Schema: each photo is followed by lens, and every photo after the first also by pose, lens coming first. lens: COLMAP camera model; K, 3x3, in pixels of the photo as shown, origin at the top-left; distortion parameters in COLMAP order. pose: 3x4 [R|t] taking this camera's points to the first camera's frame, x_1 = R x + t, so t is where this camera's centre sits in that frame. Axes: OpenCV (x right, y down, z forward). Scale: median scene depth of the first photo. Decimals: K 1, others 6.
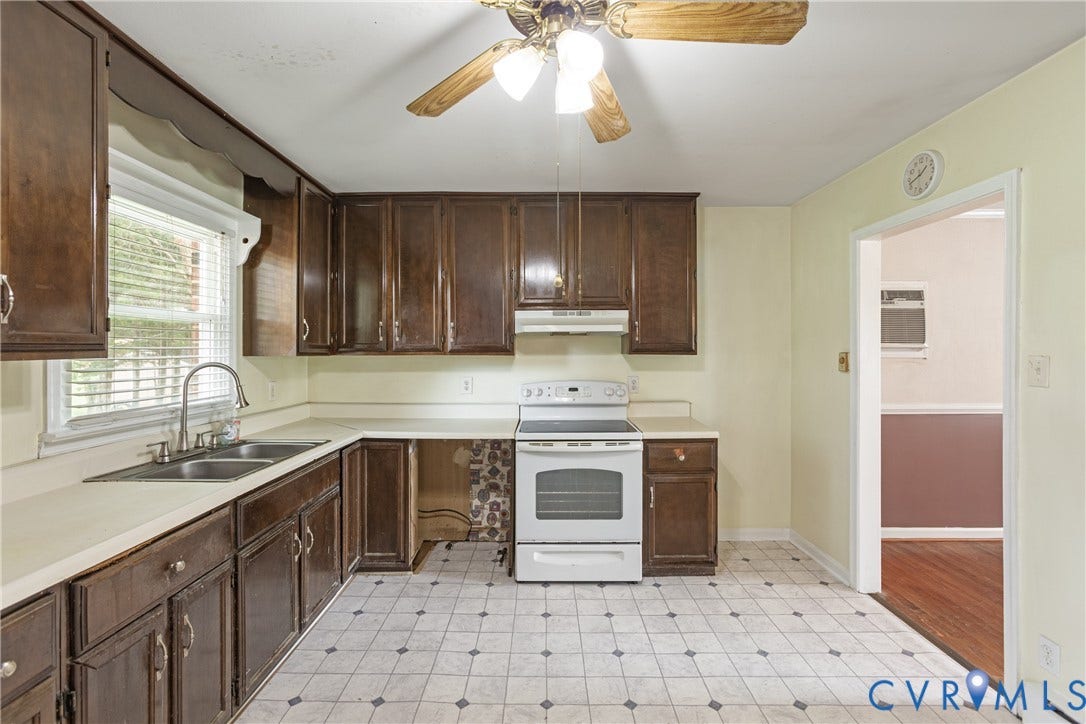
lens RADIAL K [[490.8, 0, 542.7], [0, 490.8, 348.6], [0, 0, 1]] dist [-0.002420, 0.000395]
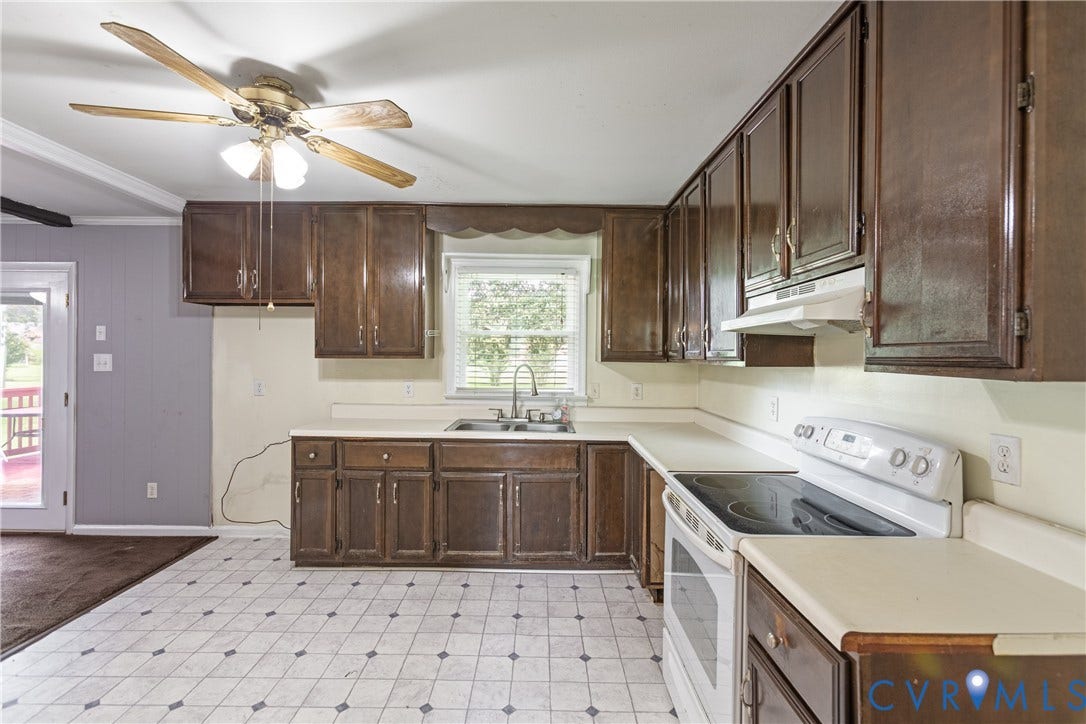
lens RADIAL K [[479.7, 0, 534.5], [0, 479.7, 361.7], [0, 0, 1]] dist [-0.001259, 0.000262]
pose [[0.002445, 0.008650, -0.999960, 0.639898], [-0.008146, 0.999930, 0.008629, 0.005526], [0.999964, 0.008125, 0.002515, 0.790433]]
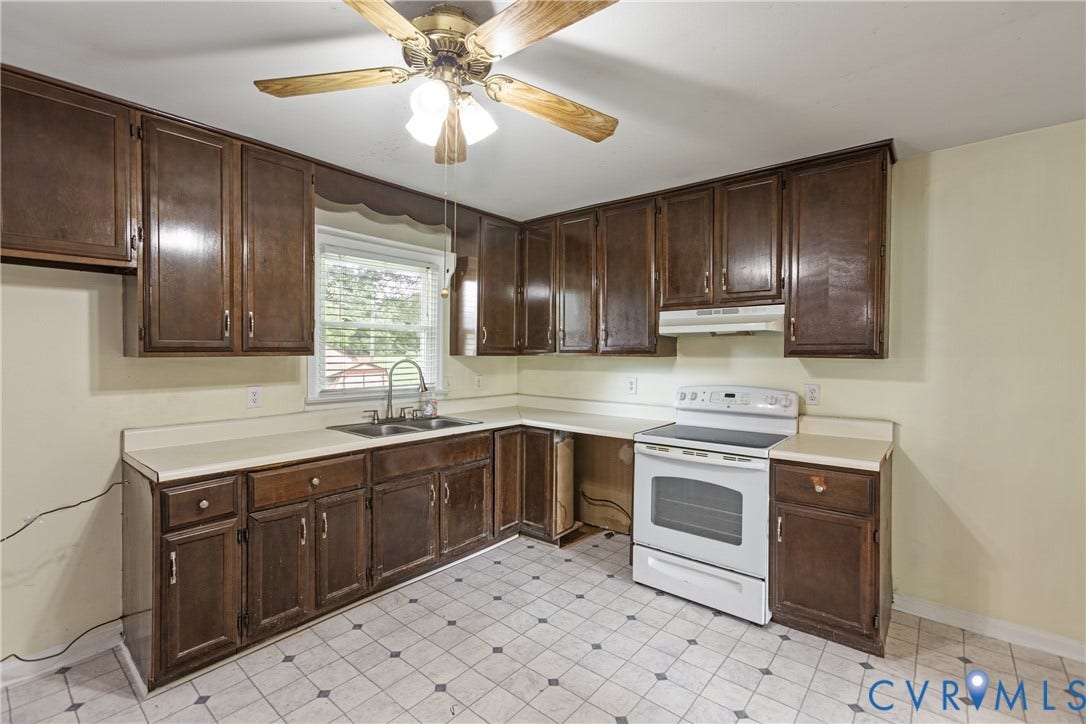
lens RADIAL K [[488.3, 0, 541.7], [0, 488.3, 353.3], [0, 0, 1]] dist [-0.000754, 0.010186]
pose [[0.768970, 0.004371, -0.639270, 0.436991], [-0.000086, 0.999977, 0.006735, -0.000530], [0.639284, -0.005124, 0.768953, 0.107268]]
